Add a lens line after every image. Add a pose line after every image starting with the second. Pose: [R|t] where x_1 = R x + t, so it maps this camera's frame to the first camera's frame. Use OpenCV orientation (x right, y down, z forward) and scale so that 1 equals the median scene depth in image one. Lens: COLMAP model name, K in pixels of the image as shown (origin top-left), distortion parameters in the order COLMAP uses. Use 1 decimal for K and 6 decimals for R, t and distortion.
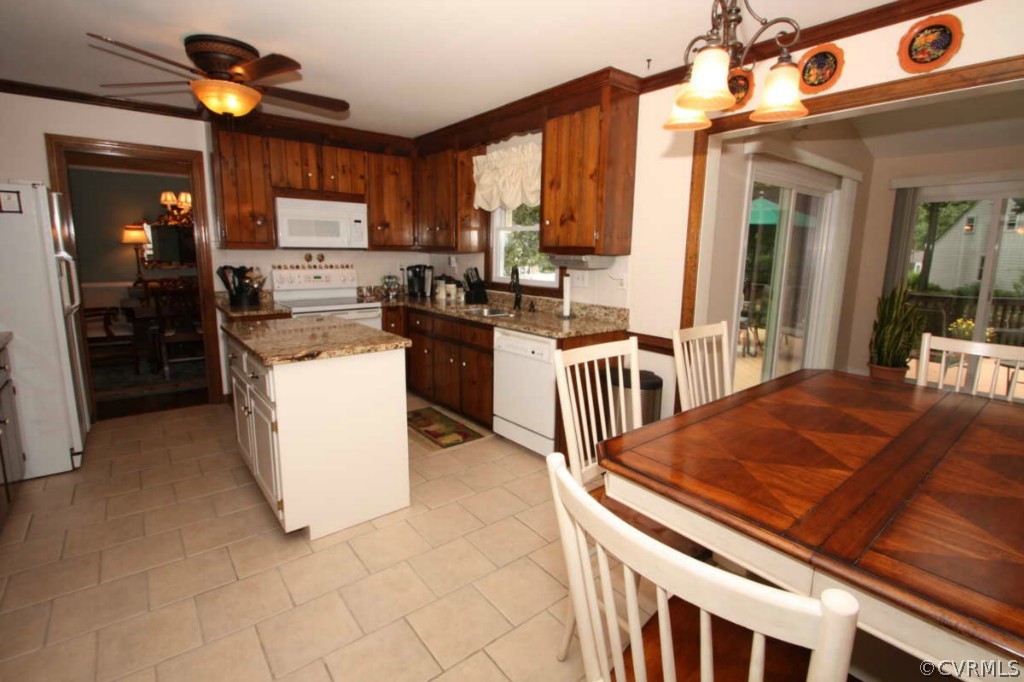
lens RADIAL K [[480.3, 0, 513.8], [0, 480.3, 324.6], [0, 0, 1]] dist [-0.001800, -0.000548]
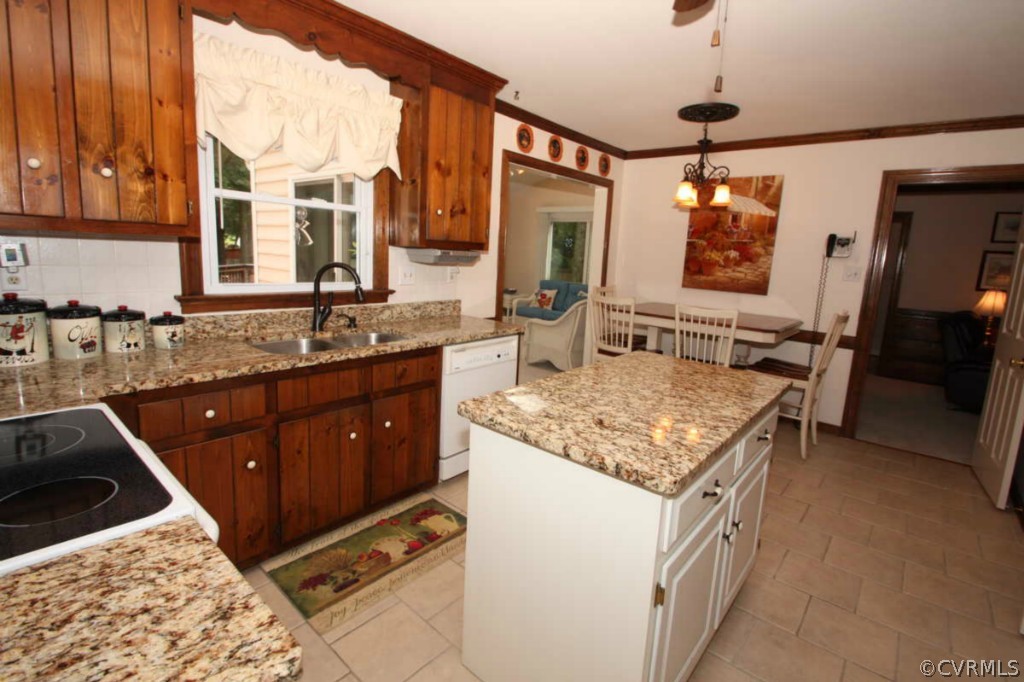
lens RADIAL K [[480.3, 0, 513.8], [0, 480.3, 324.6], [0, 0, 1]] dist [-0.001800, -0.000548]
pose [[-0.174192, -0.175587, 0.968931, -0.773571], [0.102351, 0.975416, 0.195162, -0.163619], [-0.979378, 0.133166, -0.151939, 0.983580]]
